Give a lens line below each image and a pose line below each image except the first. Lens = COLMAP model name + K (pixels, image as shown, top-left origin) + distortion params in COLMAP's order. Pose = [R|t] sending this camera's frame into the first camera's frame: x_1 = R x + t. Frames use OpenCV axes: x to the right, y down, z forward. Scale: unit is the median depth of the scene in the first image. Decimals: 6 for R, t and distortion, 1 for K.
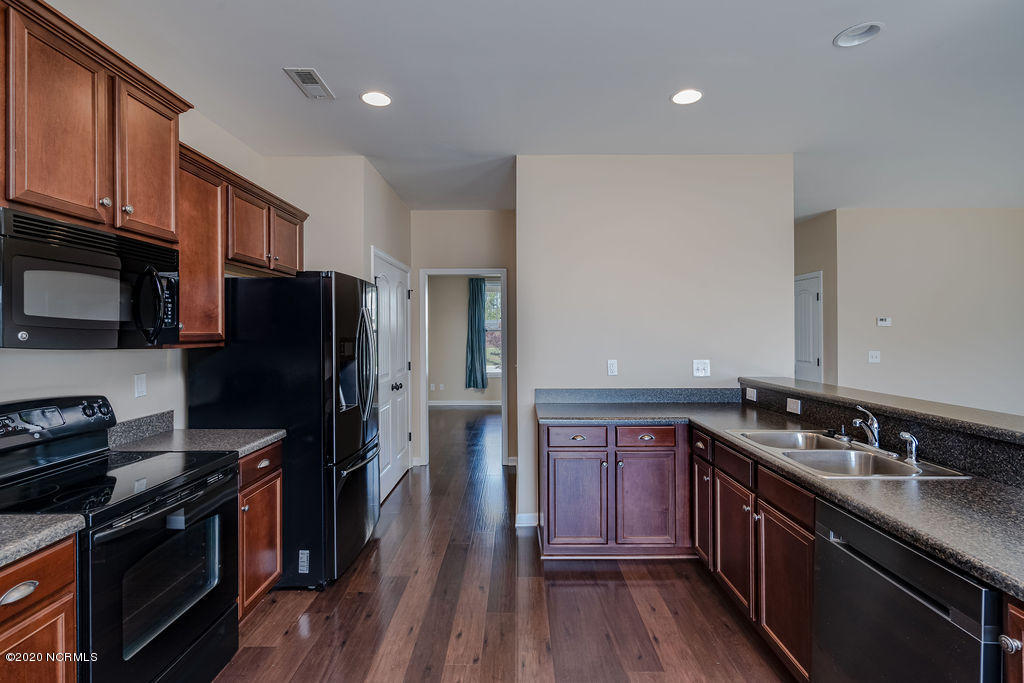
lens RADIAL K [[464.6, 0, 503.3], [0, 464.6, 330.3], [0, 0, 1]] dist [-0.004478, -0.000635]
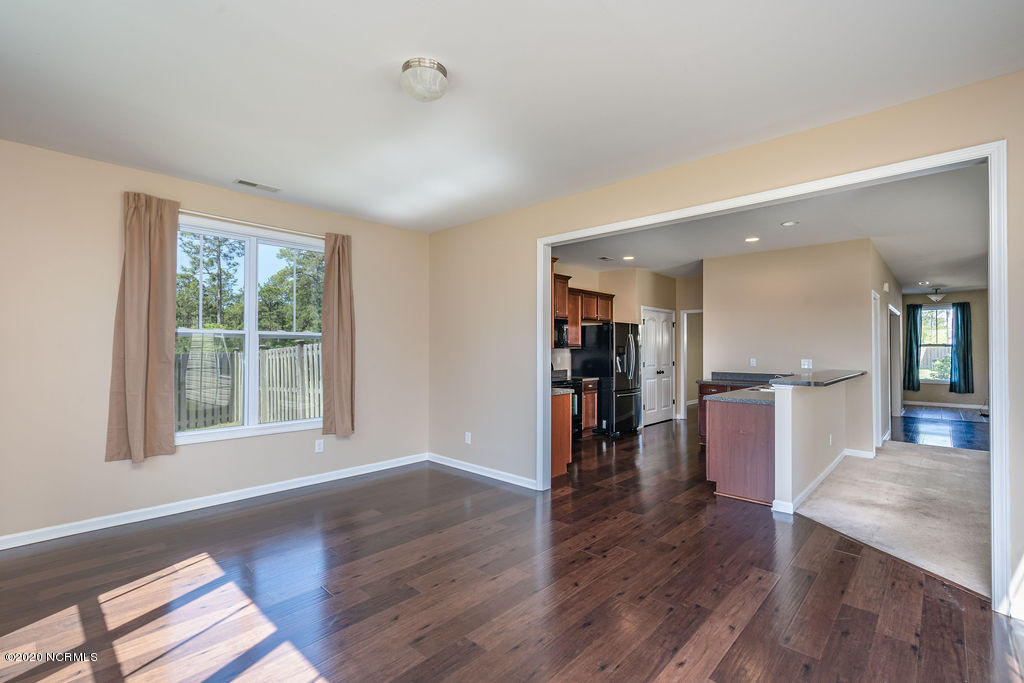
lens RADIAL K [[464.6, 0, 512.1], [0, 464.6, 345.4], [0, 0, 1]] dist [-0.004478, -0.000635]
pose [[0.729253, -0.001832, -0.684242, 1.153783], [-0.004234, 0.999965, -0.007189, 0.038292], [0.684231, 0.008140, 0.729220, -1.530033]]
